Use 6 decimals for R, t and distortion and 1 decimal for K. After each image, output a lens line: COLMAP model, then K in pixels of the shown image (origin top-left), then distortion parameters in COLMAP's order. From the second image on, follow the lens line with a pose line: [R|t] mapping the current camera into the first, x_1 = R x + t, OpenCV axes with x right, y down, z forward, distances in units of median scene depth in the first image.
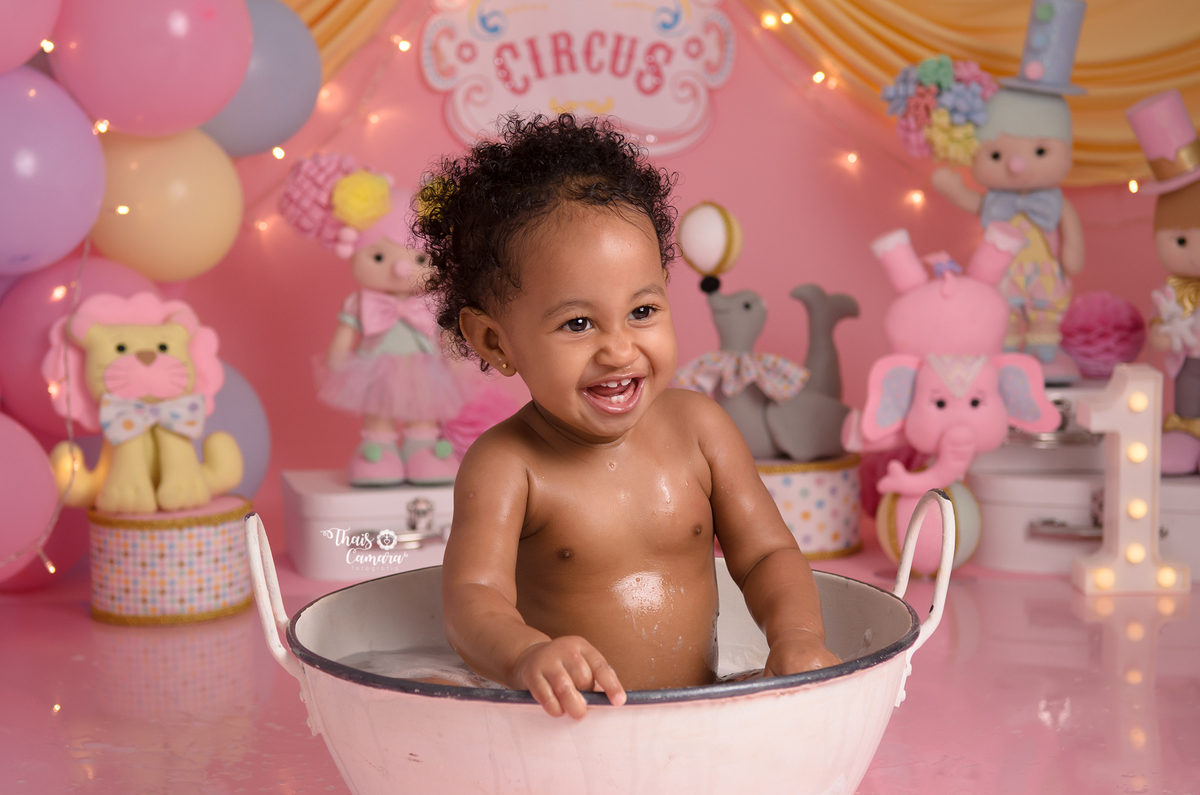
lens RADIAL K [[2405.4, 0, 598.6], [0, 2405.4, 394.2], [0, 0, 1]] dist [0.243611, 0.379975]
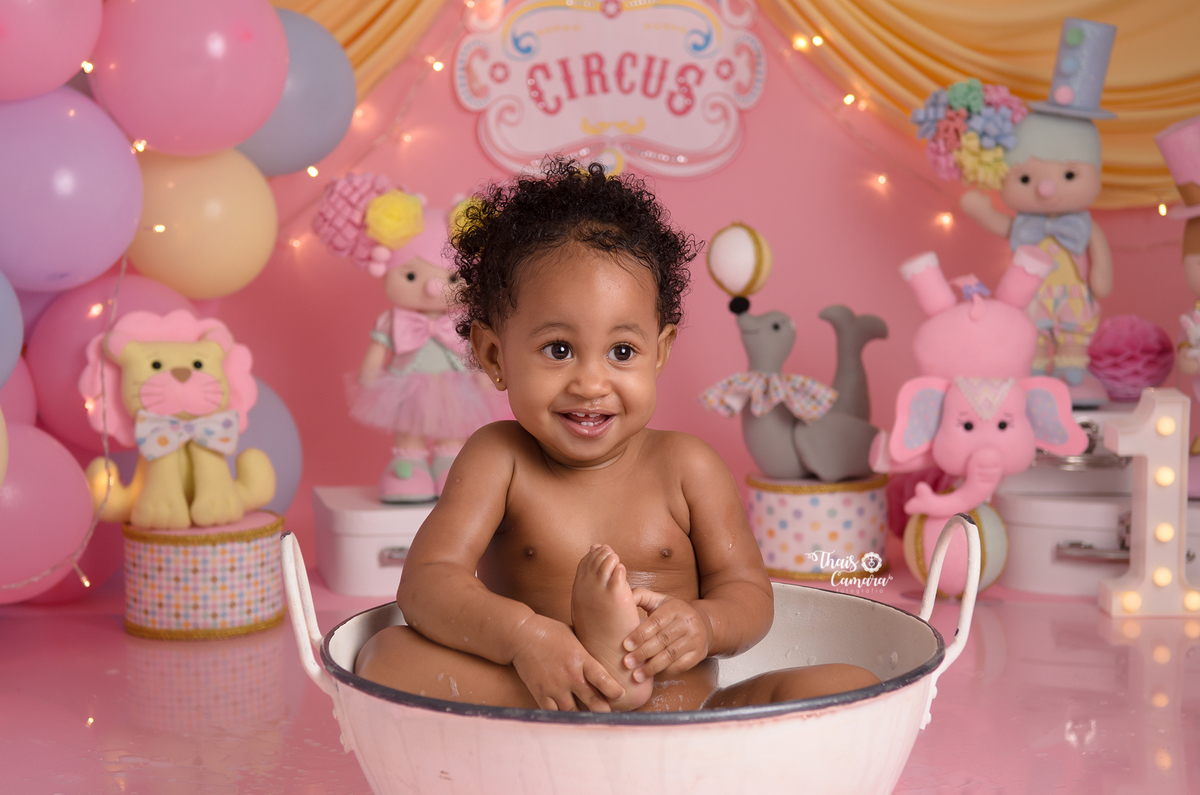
lens RADIAL K [[2405.4, 0, 598.6], [0, 2405.4, 394.2], [0, 0, 1]] dist [0.243611, 0.379975]
pose [[0.999910, 0.007388, -0.011224, -0.001000], [-0.007439, 0.999963, -0.004429, -0.003472], [0.011191, 0.004513, 0.999927, -0.007597]]
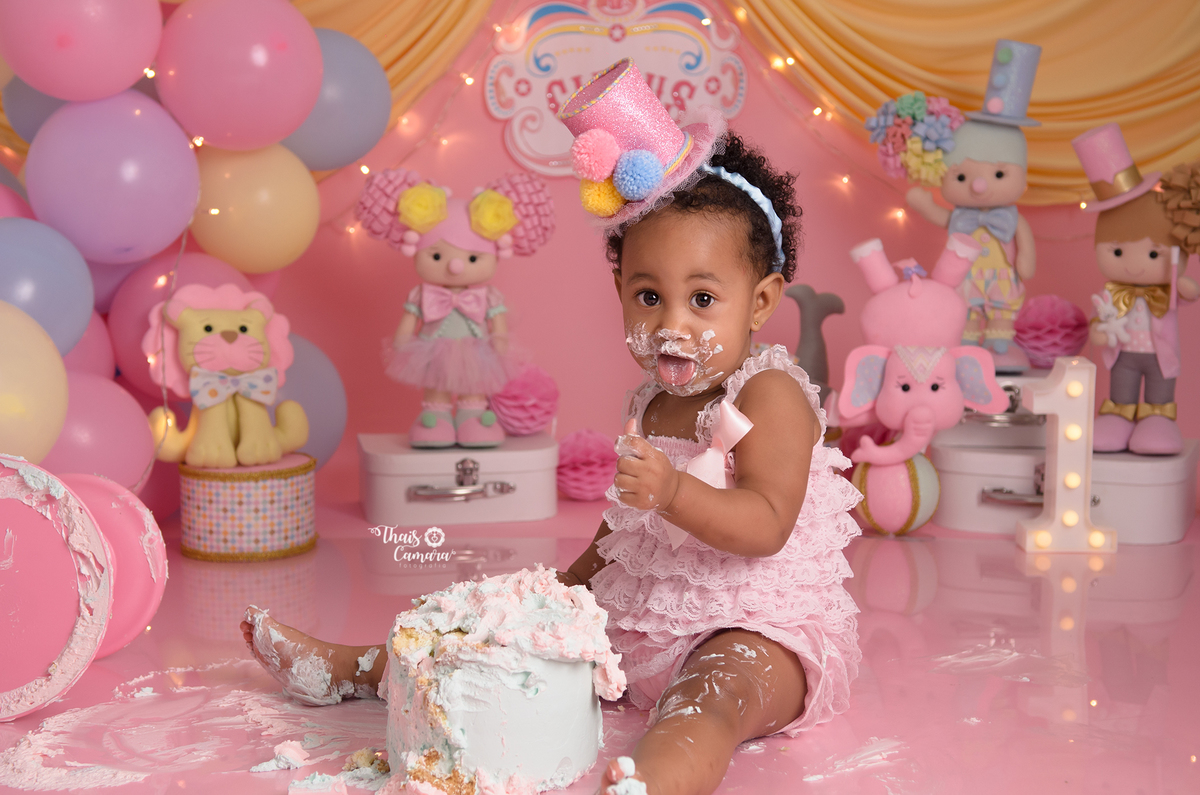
lens RADIAL K [[1855.0, 0, 618.4], [0, 1855.0, 390.3], [0, 0, 1]] dist [0.252879, -0.186520]
pose [[0.998894, 0.018588, -0.043195, 0.039450], [-0.018303, 0.999808, 0.006982, 0.001483], [0.043317, -0.006183, 0.999042, 0.085666]]
